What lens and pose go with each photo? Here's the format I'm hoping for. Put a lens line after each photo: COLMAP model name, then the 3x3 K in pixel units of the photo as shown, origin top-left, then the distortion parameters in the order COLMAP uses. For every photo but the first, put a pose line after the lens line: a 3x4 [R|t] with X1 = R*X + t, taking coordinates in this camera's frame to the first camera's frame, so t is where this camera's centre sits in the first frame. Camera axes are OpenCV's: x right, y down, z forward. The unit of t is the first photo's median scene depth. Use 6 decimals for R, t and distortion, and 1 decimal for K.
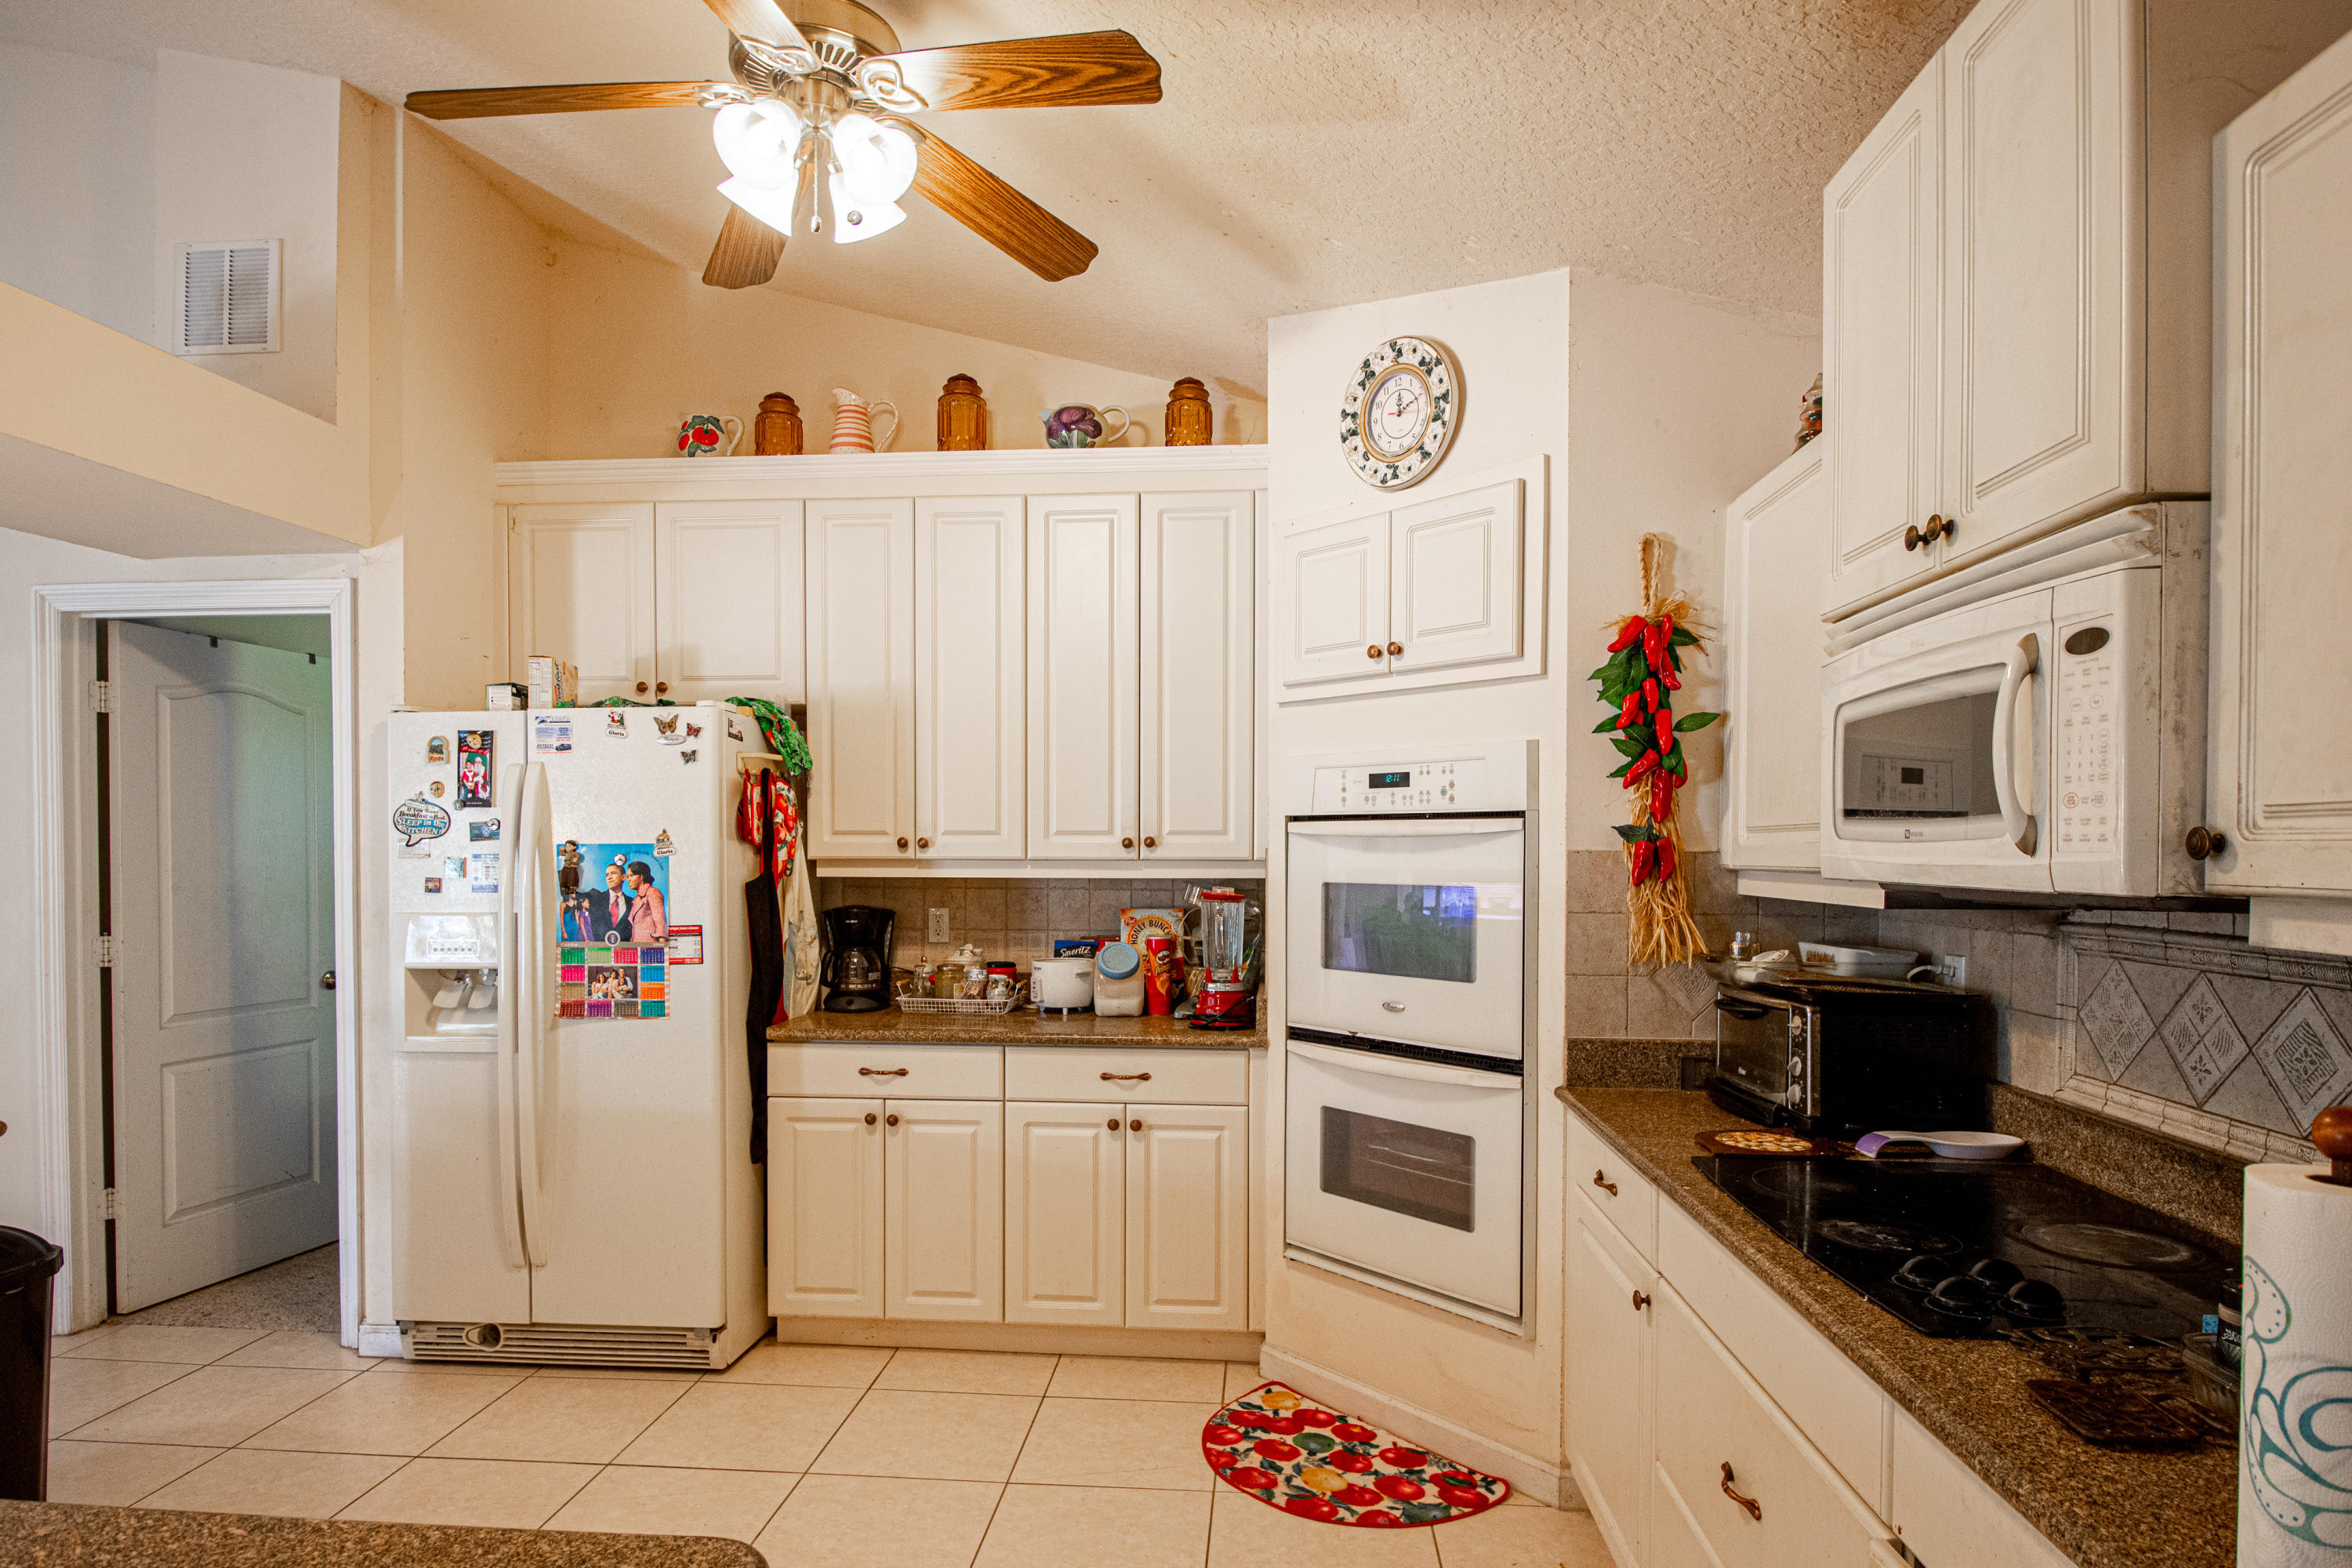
lens RADIAL K [[1312.1, 0, 1178.1], [0, 1312.1, 865.1], [0, 0, 1]] dist [0.022400, -0.028396]
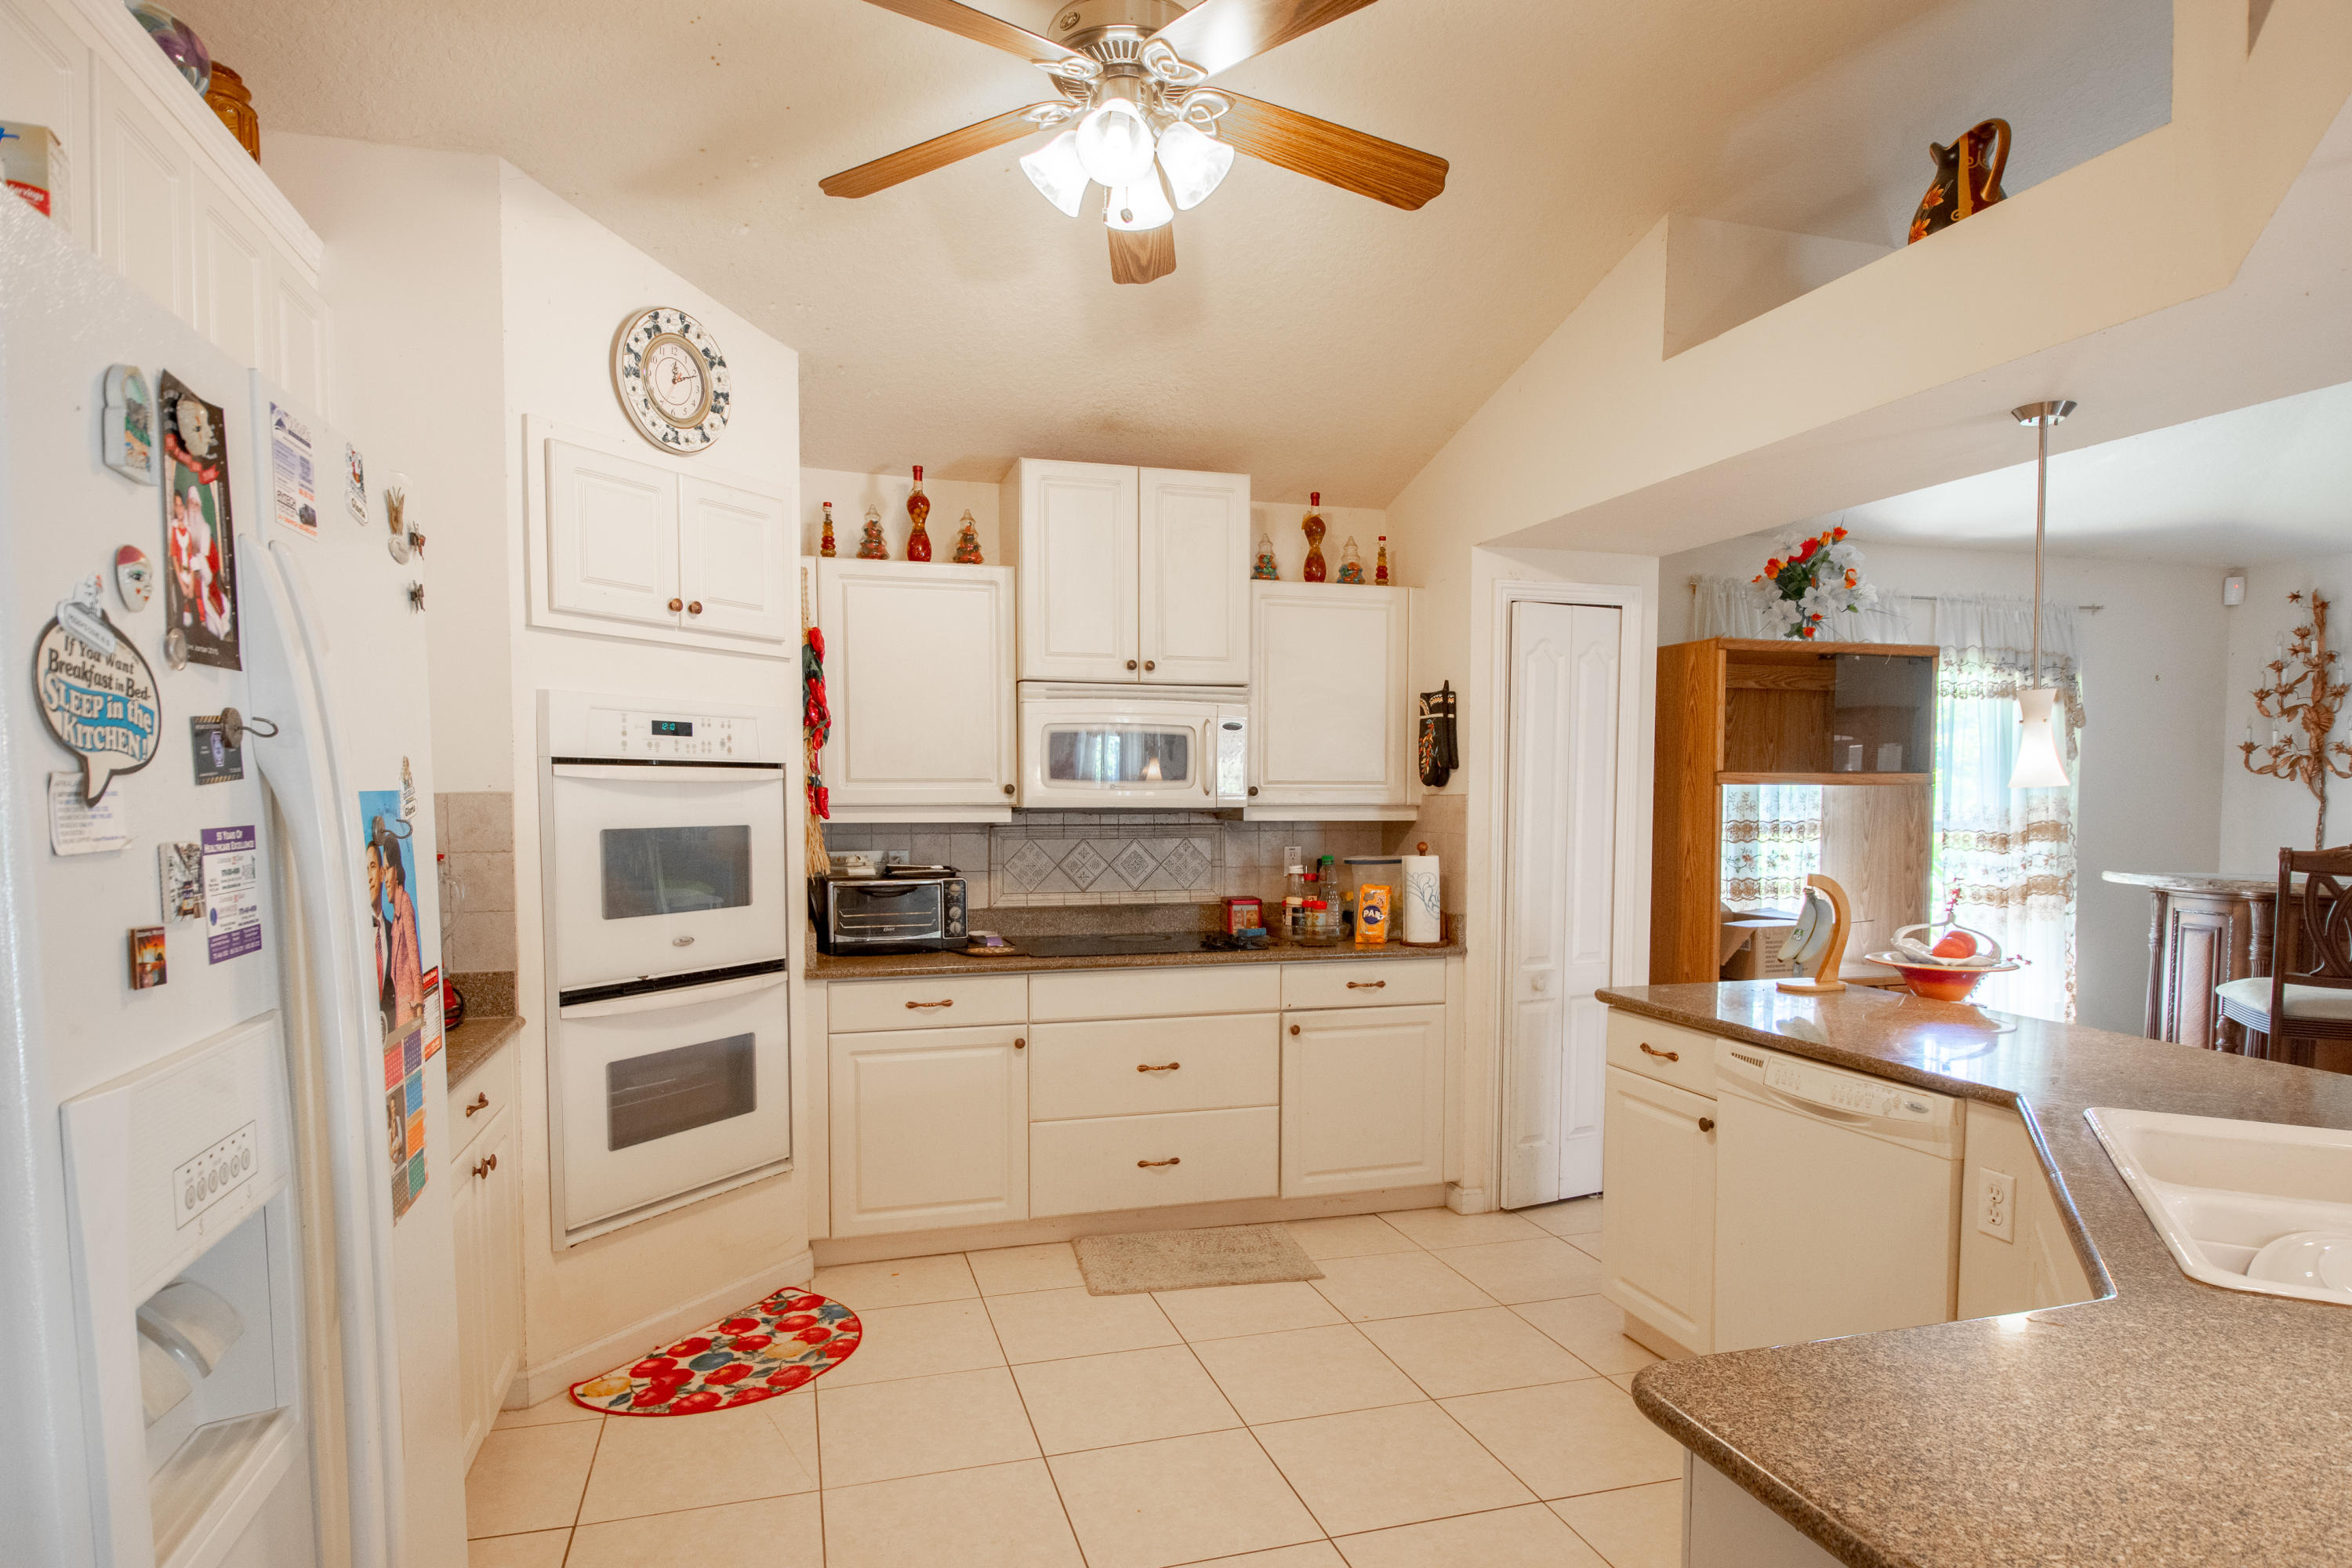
lens RADIAL K [[1312.1, 0, 1178.1], [0, 1312.1, 865.1], [0, 0, 1]] dist [0.022400, -0.028396]
pose [[-0.365745, -0.055132, 0.929081, -0.981168], [0.011341, 0.997906, 0.063680, -0.018112], [-0.930646, 0.033828, -0.364354, 1.018934]]
